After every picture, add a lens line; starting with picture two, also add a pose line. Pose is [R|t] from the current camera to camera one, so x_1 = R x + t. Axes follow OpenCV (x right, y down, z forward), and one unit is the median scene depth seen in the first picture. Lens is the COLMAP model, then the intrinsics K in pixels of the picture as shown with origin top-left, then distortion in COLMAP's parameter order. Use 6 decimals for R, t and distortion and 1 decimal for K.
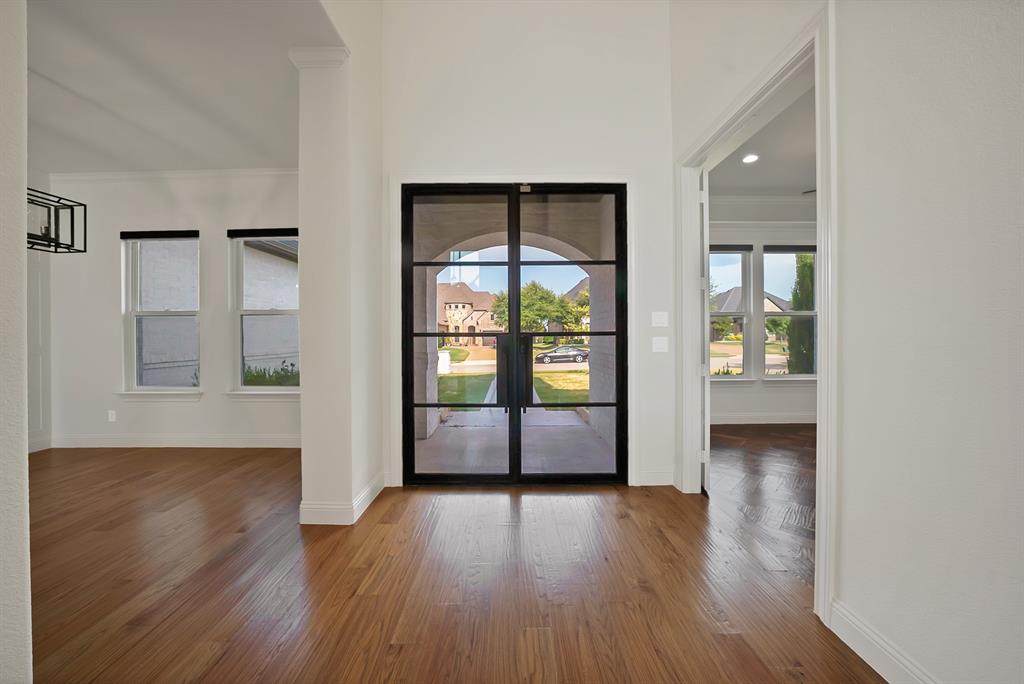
lens RADIAL K [[374.1, 0, 507.9], [0, 374.1, 336.5], [0, 0, 1]] dist [-0.030451, 0.006655]
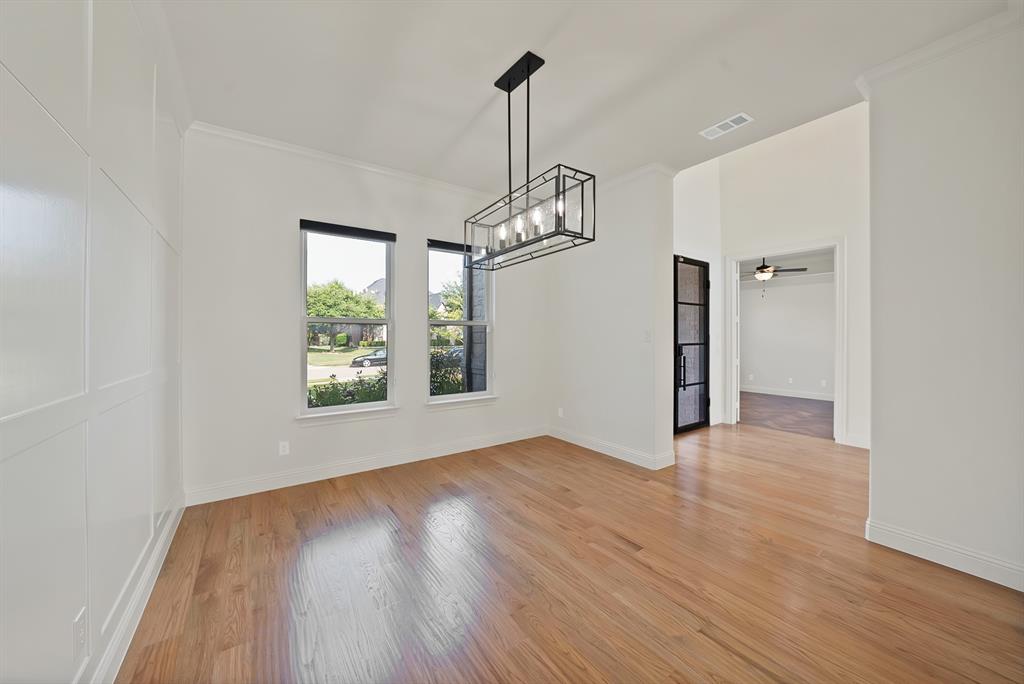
lens RADIAL K [[374.1, 0, 507.9], [0, 374.1, 336.5], [0, 0, 1]] dist [-0.030451, 0.006655]
pose [[0.812680, 0.005305, 0.582686, -1.163819], [-0.003320, 0.999984, -0.004473, -0.023477], [-0.582701, 0.001701, 0.812685, 0.058485]]
